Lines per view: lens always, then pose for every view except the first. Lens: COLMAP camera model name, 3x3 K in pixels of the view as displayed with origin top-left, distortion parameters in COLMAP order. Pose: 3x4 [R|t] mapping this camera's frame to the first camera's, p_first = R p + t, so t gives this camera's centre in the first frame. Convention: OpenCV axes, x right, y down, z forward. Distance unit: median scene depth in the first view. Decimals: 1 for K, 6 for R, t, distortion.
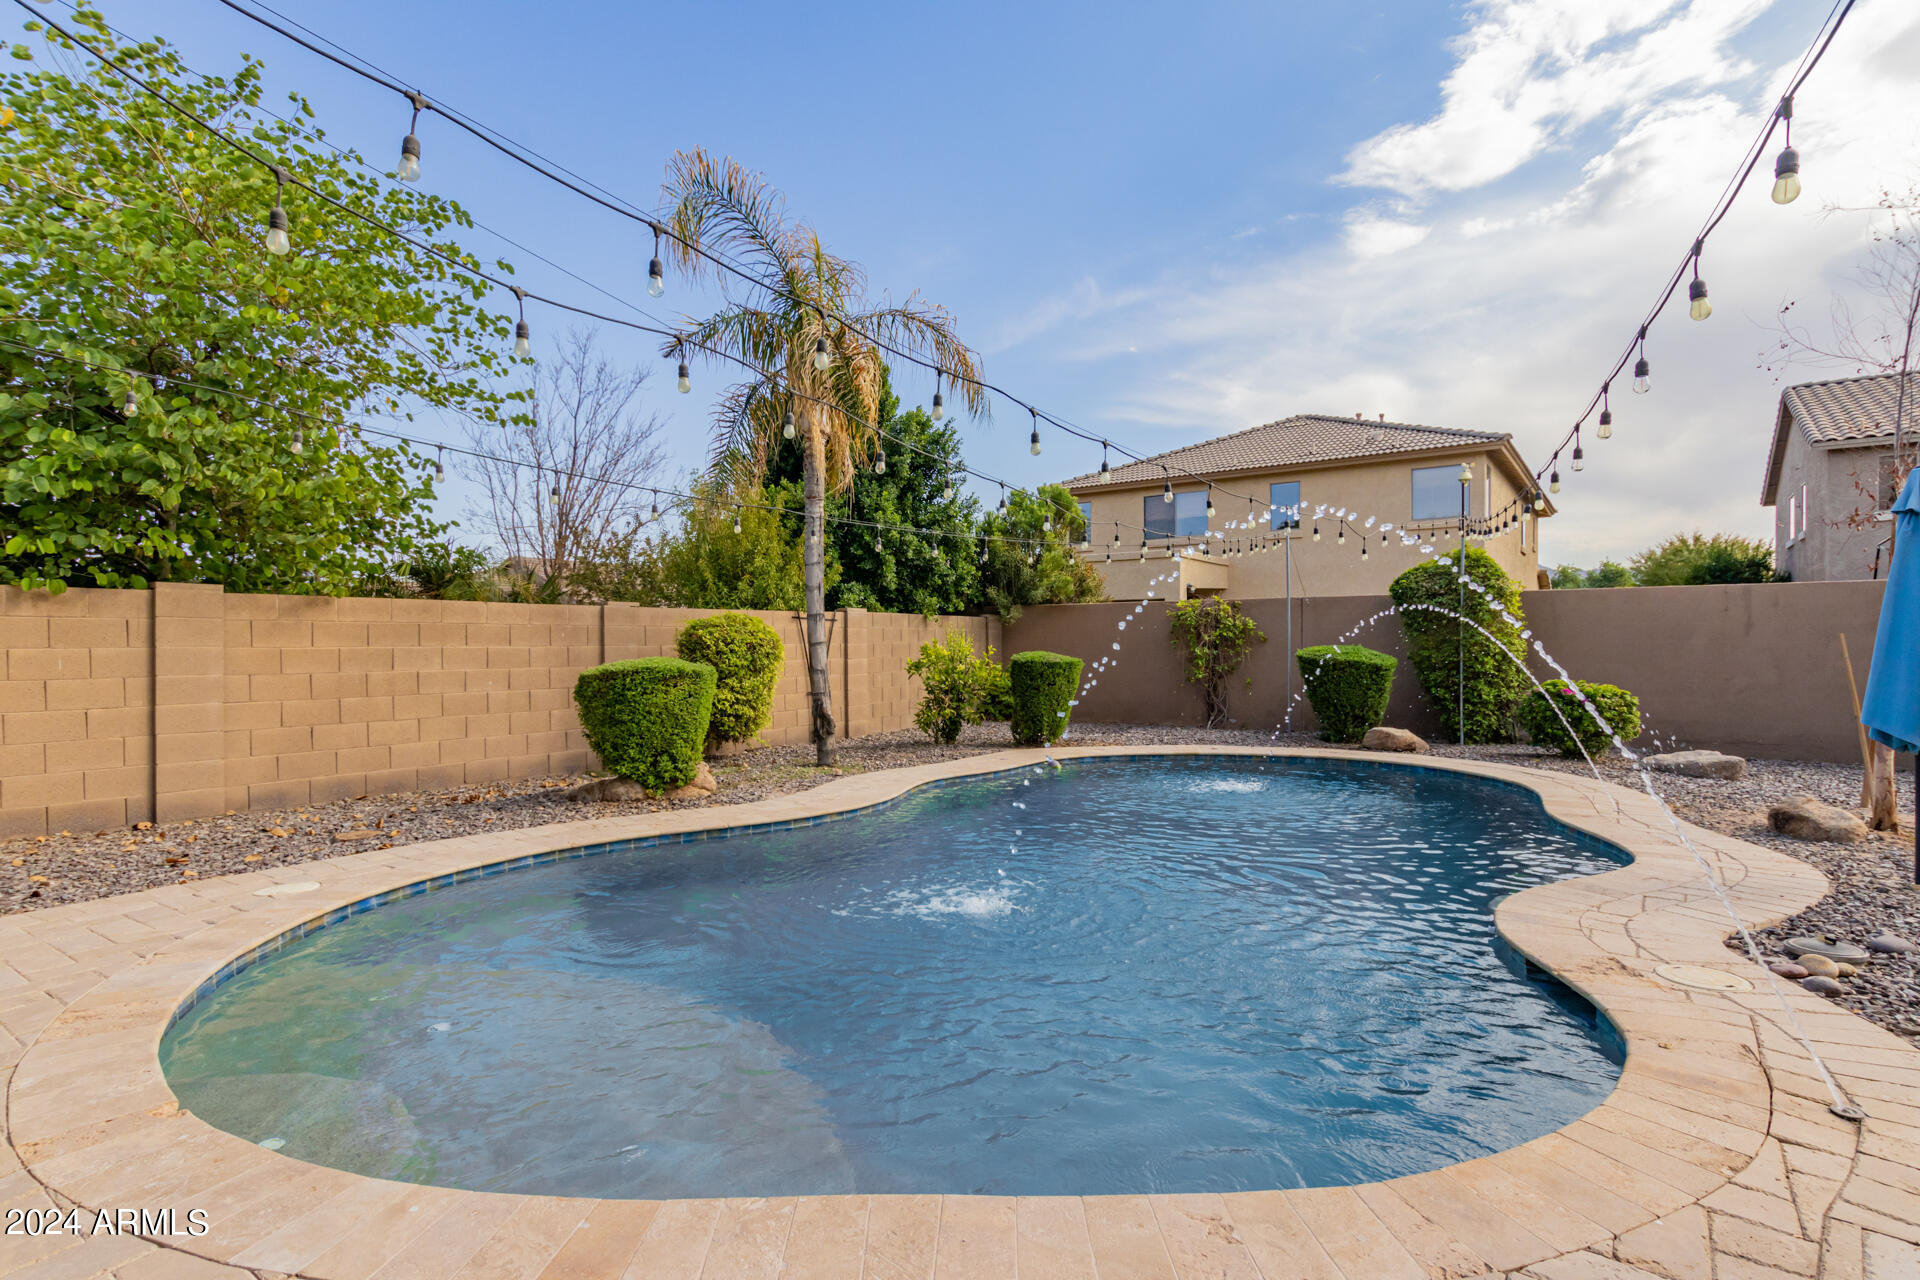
lens RADIAL K [[950.3, 0, 960.0], [0, 950.3, 640.0], [0, 0, 1]] dist [0.019109, 0.000052]
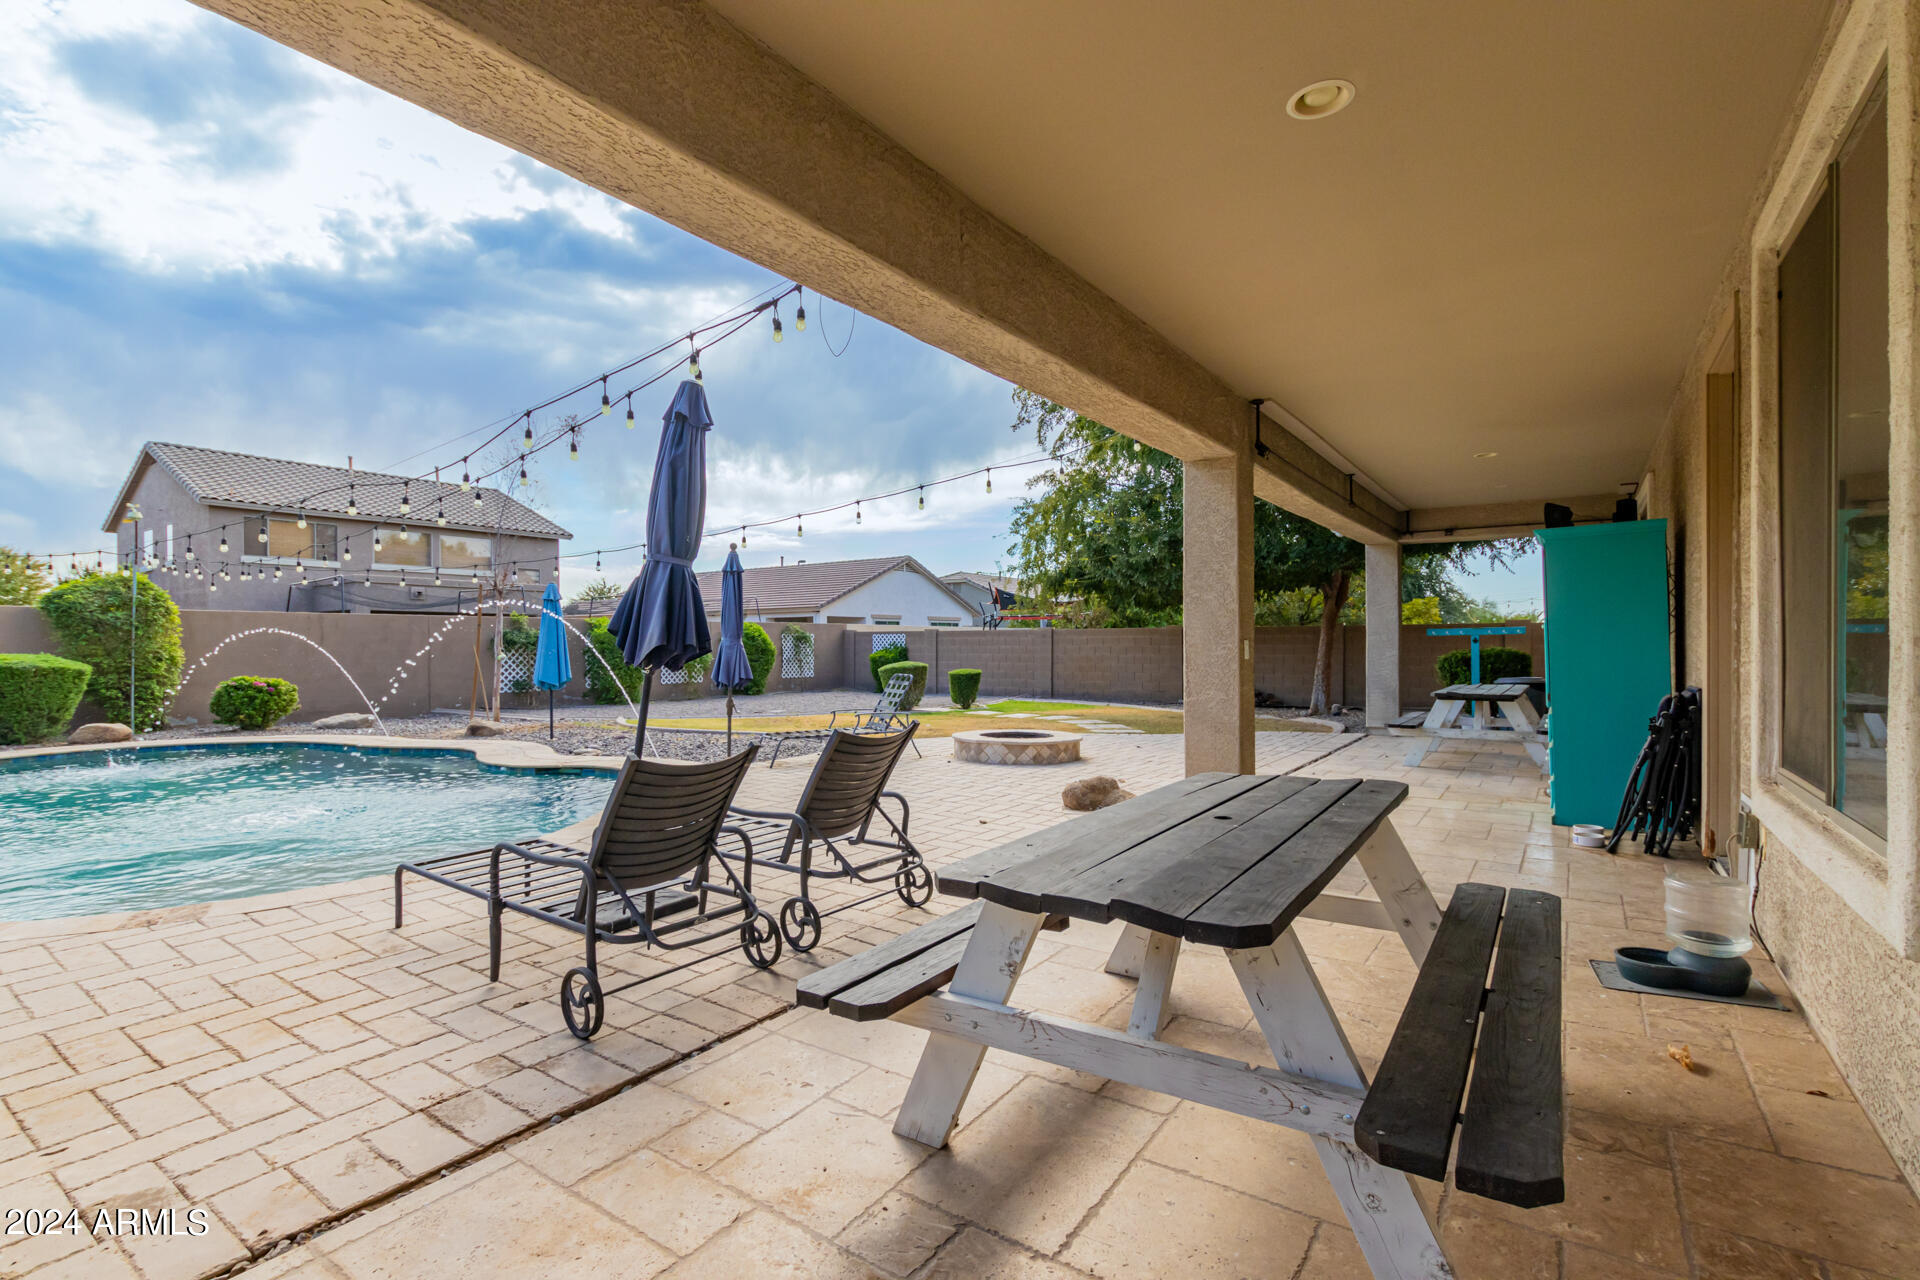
lens RADIAL K [[875.6, 0, 953.9], [0, 875.6, 649.2], [0, 0, 1]] dist [0.002172, 0.000034]
pose [[-0.001639, -0.004845, 0.999987, -0.600077], [0.002868, 0.999984, 0.004850, -0.001642], [-0.999995, 0.002876, -0.001625, -0.044081]]
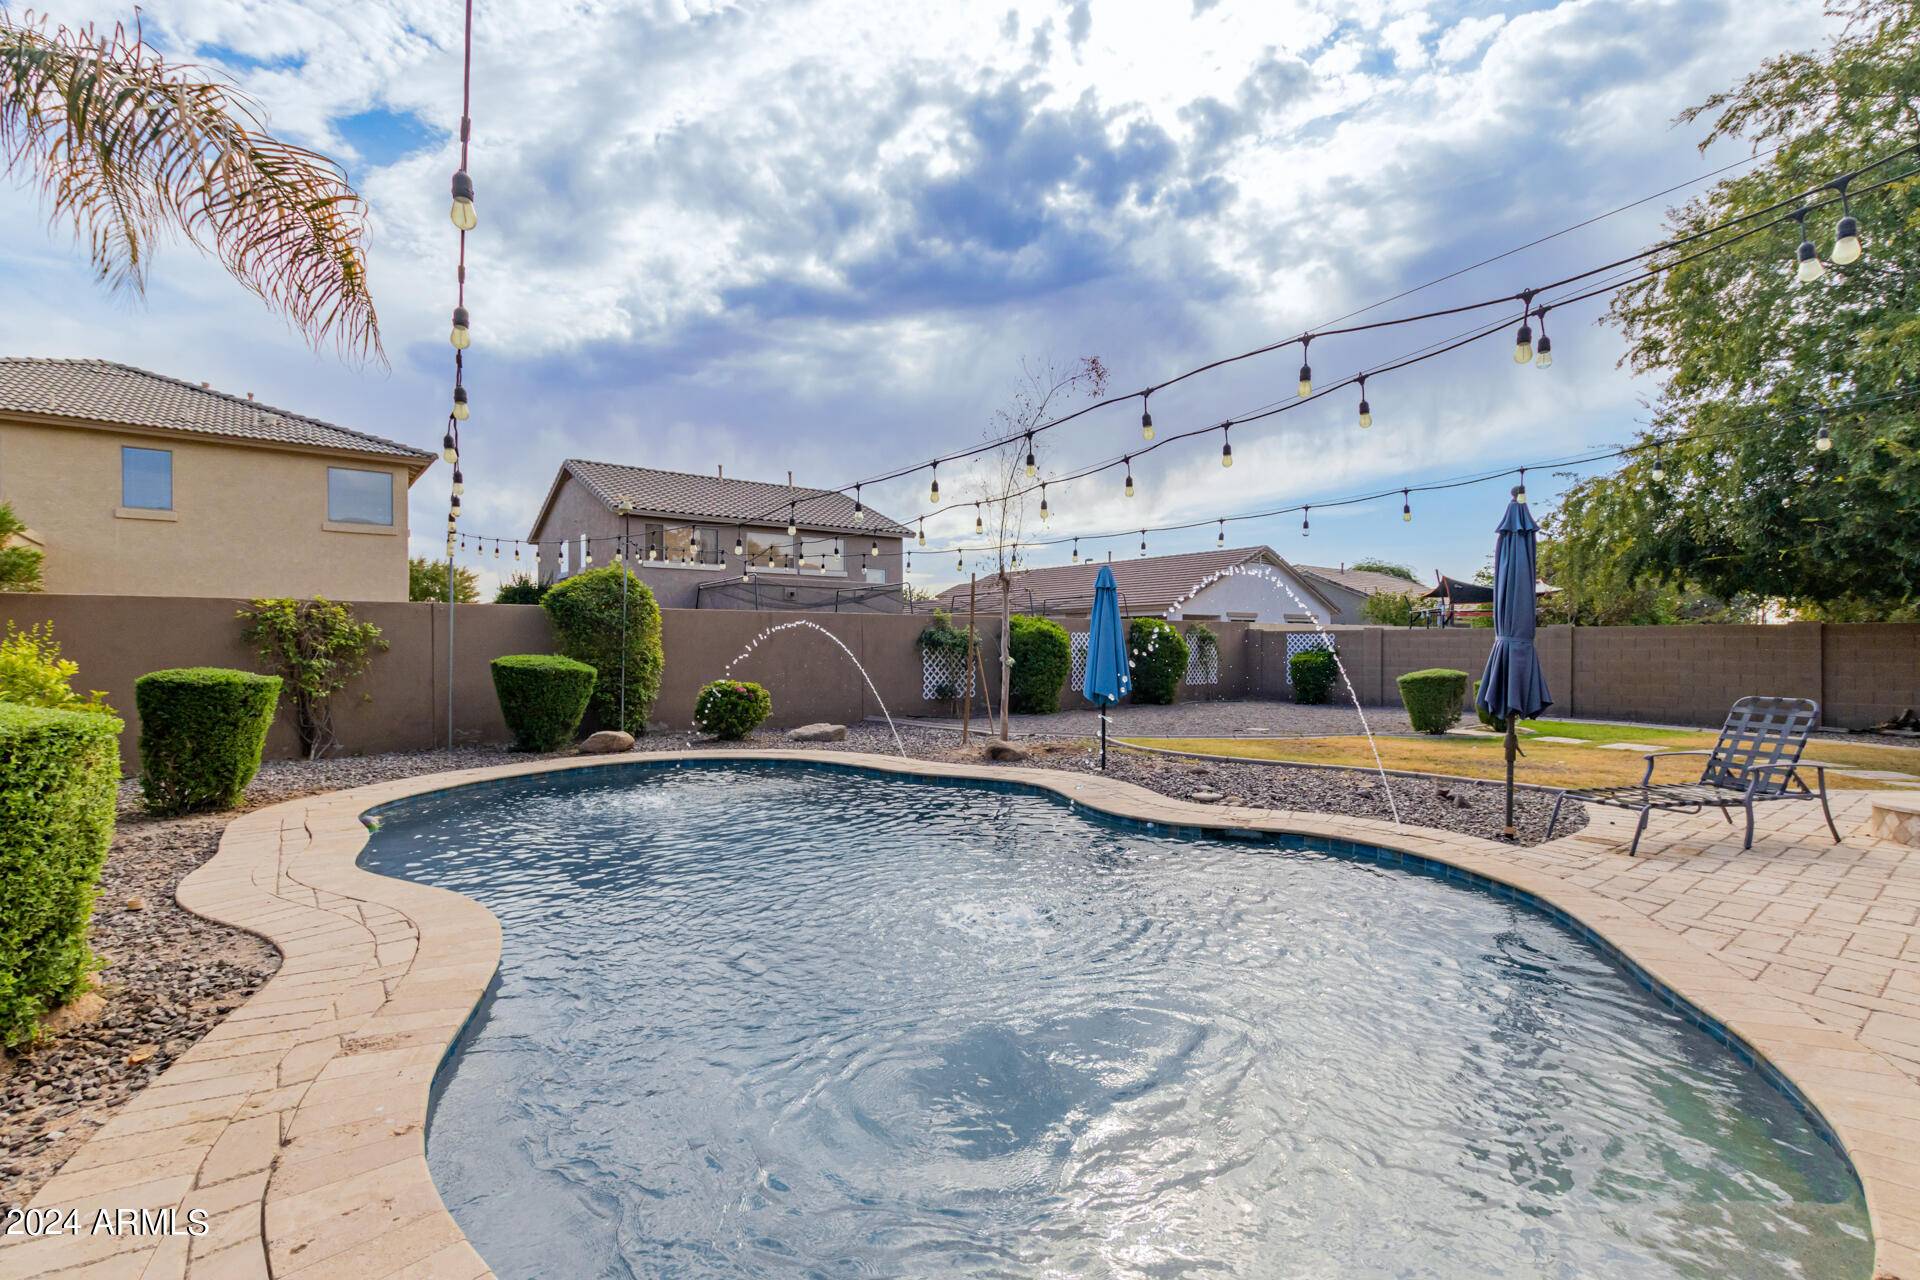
lens RADIAL K [[875.6, 0, 953.9], [0, 875.6, 649.2], [0, 0, 1]] dist [0.002172, 0.000034]
pose [[0.281647, -0.003496, 0.959512, -0.370181], [0.000187, 0.999994, 0.003588, -0.003987], [-0.959518, -0.000831, 0.281646, 0.330499]]
